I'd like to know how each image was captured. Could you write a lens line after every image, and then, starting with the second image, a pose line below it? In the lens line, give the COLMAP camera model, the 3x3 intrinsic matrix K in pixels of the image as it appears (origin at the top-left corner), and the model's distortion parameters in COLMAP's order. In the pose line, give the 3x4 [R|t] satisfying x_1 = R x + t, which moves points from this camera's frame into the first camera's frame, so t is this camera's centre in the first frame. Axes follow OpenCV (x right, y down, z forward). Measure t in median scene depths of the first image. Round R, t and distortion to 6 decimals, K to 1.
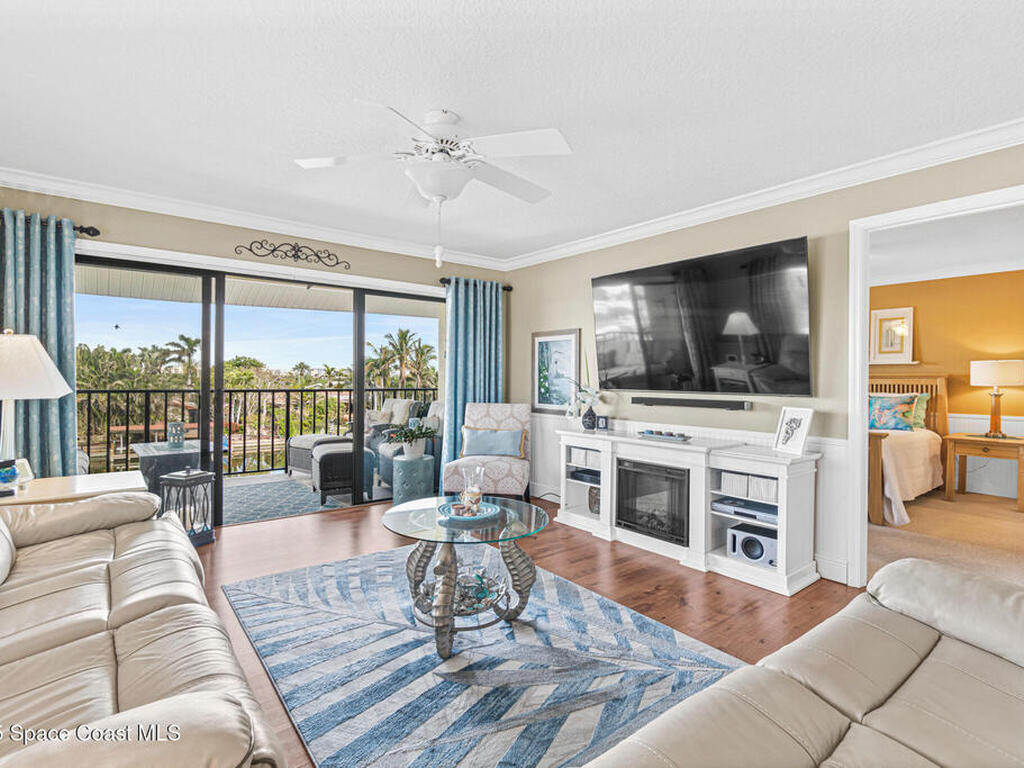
lens RADIAL K [[496.3, 0, 488.6], [0, 496.3, 378.7], [0, 0, 1]] dist [-0.009065, 0.002463]
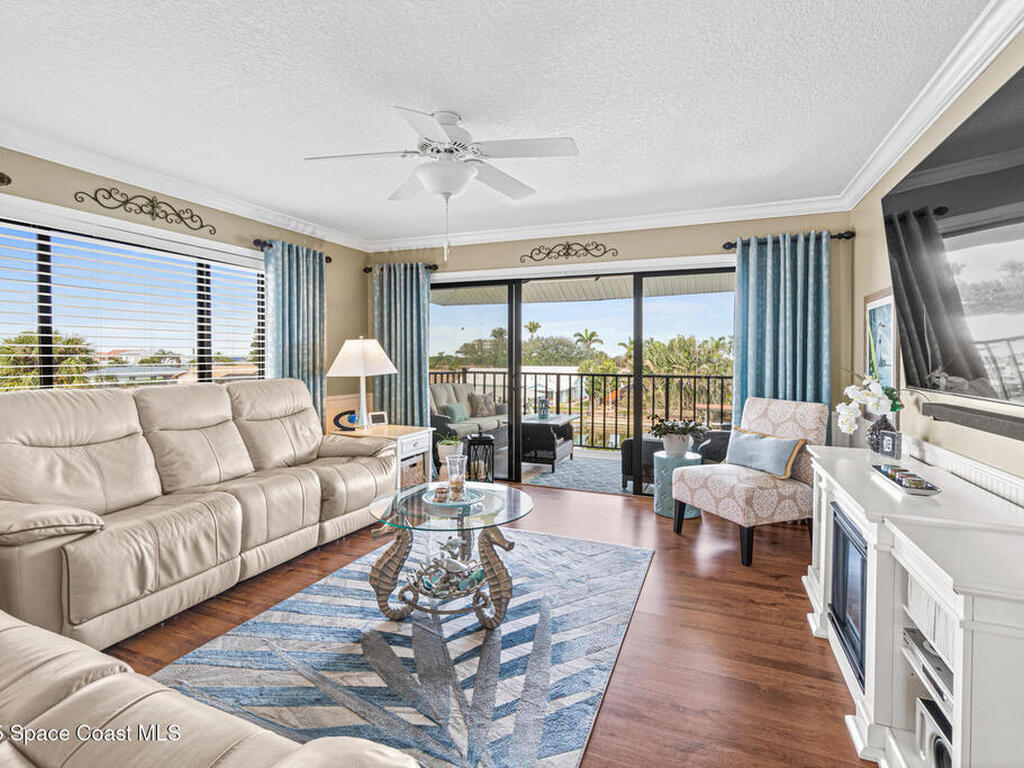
lens RADIAL K [[496.3, 0, 521.7], [0, 496.3, 361.3], [0, 0, 1]] dist [-0.009065, 0.002463]
pose [[0.509079, 0.003671, -0.860712, 0.679531], [-0.008773, 0.999961, -0.000924, -0.005319], [0.860675, 0.008022, 0.509091, 0.452210]]
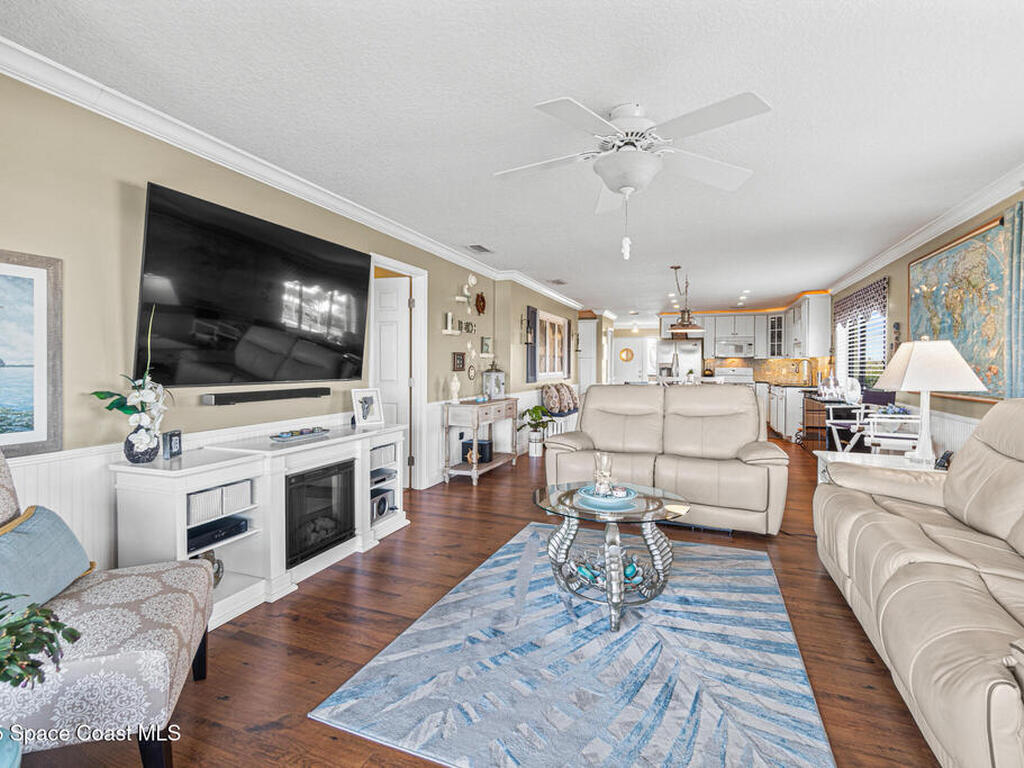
lens RADIAL K [[496.3, 0, 508.9], [0, 496.3, 365.9], [0, 0, 1]] dist [-0.009065, 0.002463]
pose [[-0.508867, -0.008074, 0.860808, -0.641491], [0.000839, 0.999951, 0.009875, -0.012663], [-0.860845, 0.005747, -0.508835, 1.298656]]
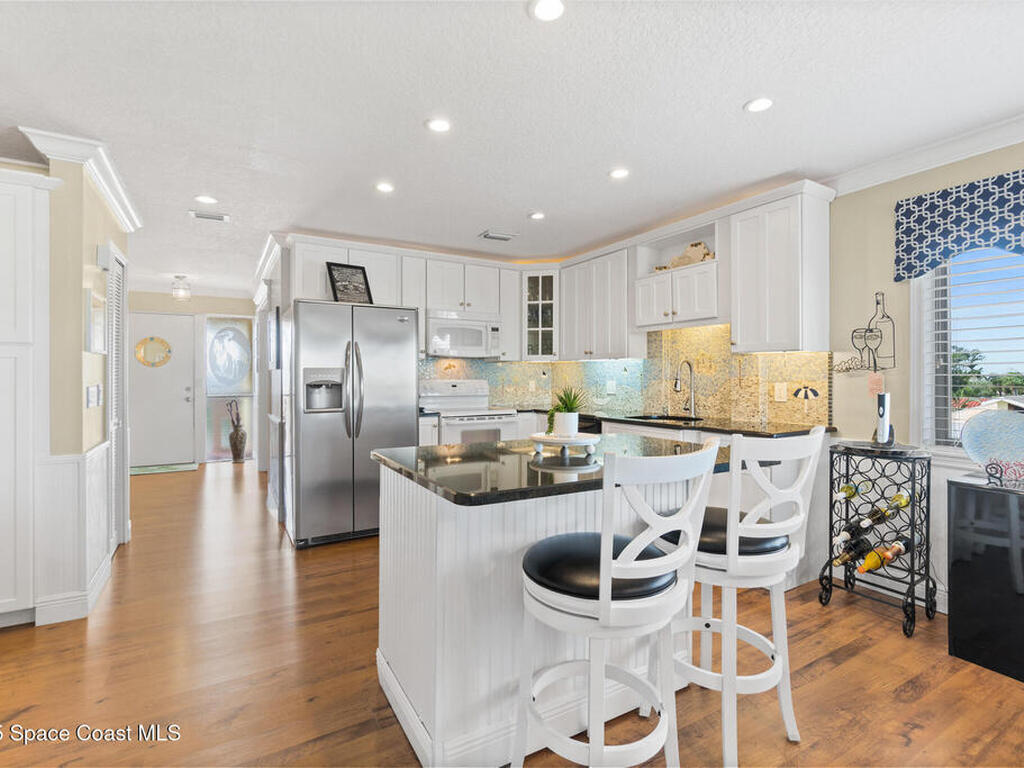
lens RADIAL K [[496.3, 0, 511.3], [0, 496.3, 380.4], [0, 0, 1]] dist [-0.009065, 0.002463]
pose [[-0.990700, -0.005521, 0.135952, 1.182253], [-0.003006, 0.999821, 0.018699, 0.007897], [-0.136031, 0.018116, -0.990539, -0.308448]]
